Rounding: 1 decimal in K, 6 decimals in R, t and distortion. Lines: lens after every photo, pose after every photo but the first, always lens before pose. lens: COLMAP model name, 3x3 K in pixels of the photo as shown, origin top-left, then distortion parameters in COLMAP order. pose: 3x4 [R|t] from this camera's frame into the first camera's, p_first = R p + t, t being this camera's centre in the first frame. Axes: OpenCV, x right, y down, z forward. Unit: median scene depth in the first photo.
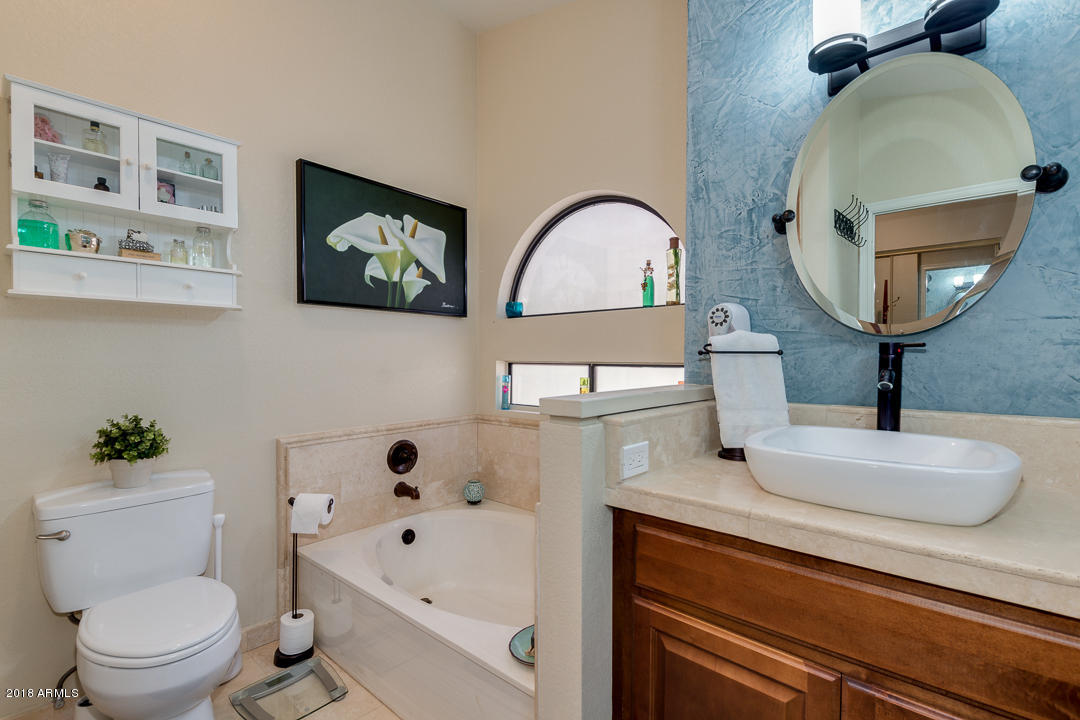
lens RADIAL K [[500.0, 0, 536.7], [0, 500.0, 362.2], [0, 0, 1]] dist [0.030364, -0.015721]
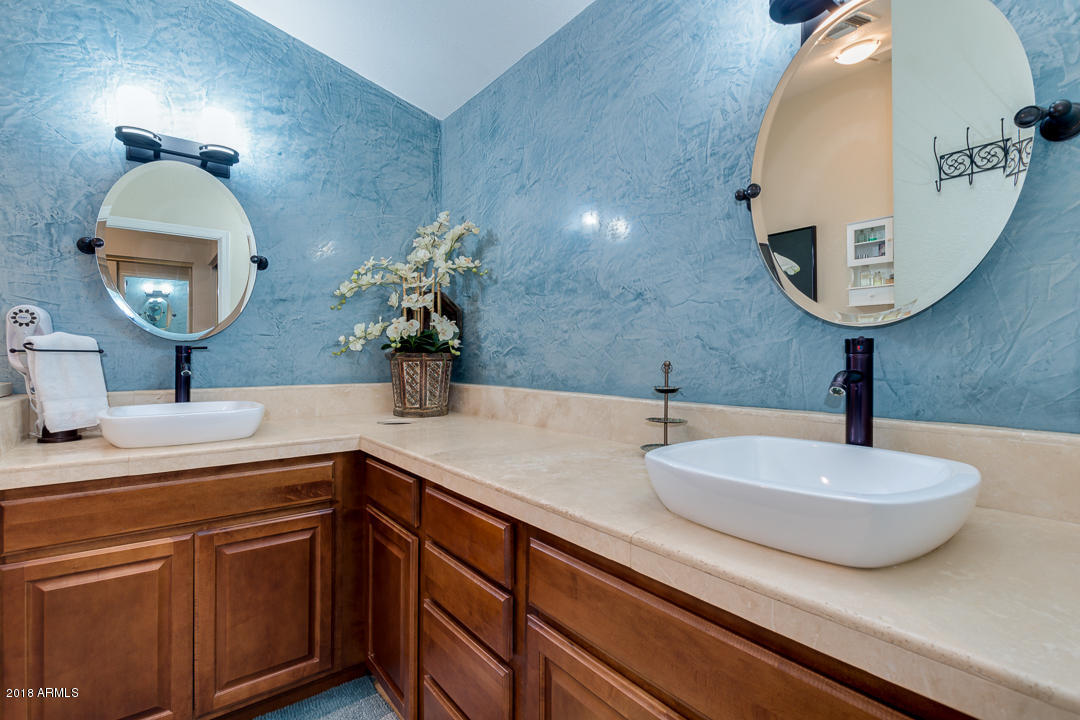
lens RADIAL K [[500.0, 0, 536.7], [0, 500.0, 362.2], [0, 0, 1]] dist [0.030364, -0.015721]
pose [[0.193176, -0.010572, 0.981107, -0.503716], [0.010310, 0.999909, 0.008745, 0.007514], [-0.981110, 0.008426, 0.193267, -0.297805]]
